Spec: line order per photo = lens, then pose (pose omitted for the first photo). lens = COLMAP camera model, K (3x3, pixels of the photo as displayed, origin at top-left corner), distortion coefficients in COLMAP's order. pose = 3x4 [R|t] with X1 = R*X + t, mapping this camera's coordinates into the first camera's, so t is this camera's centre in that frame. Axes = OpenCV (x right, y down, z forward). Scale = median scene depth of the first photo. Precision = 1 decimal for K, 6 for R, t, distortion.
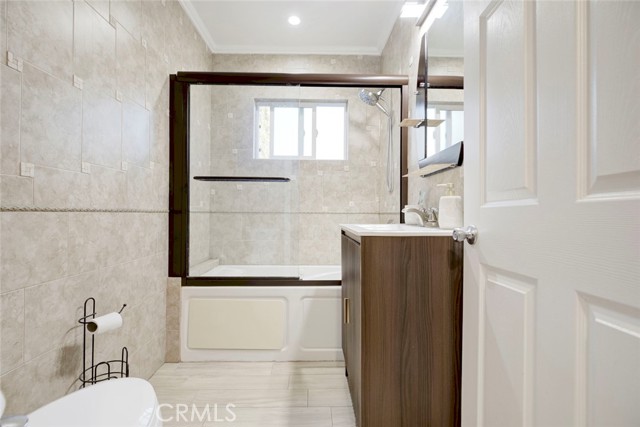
lens RADIAL K [[294.6, 0, 315.0], [0, 294.6, 215.9], [0, 0, 1]] dist [-0.011436, 0.000298]
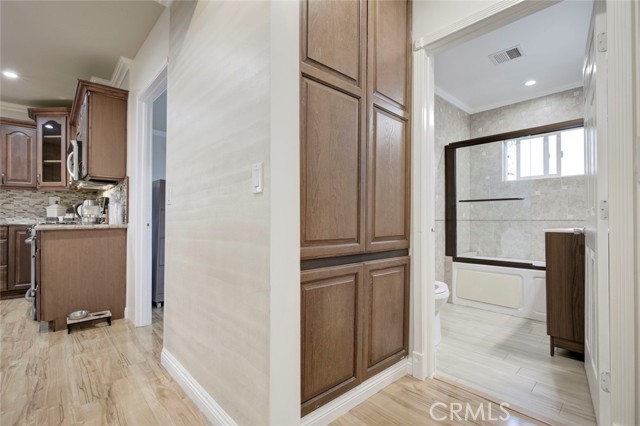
lens RADIAL K [[294.6, 0, 315.0], [0, 294.6, 215.4], [0, 0, 1]] dist [-0.011436, 0.000298]
pose [[0.666167, -0.018586, -0.745571, 0.245290], [-0.001518, 0.999654, -0.026276, 0.003459], [0.745801, 0.018636, 0.665908, -0.616633]]
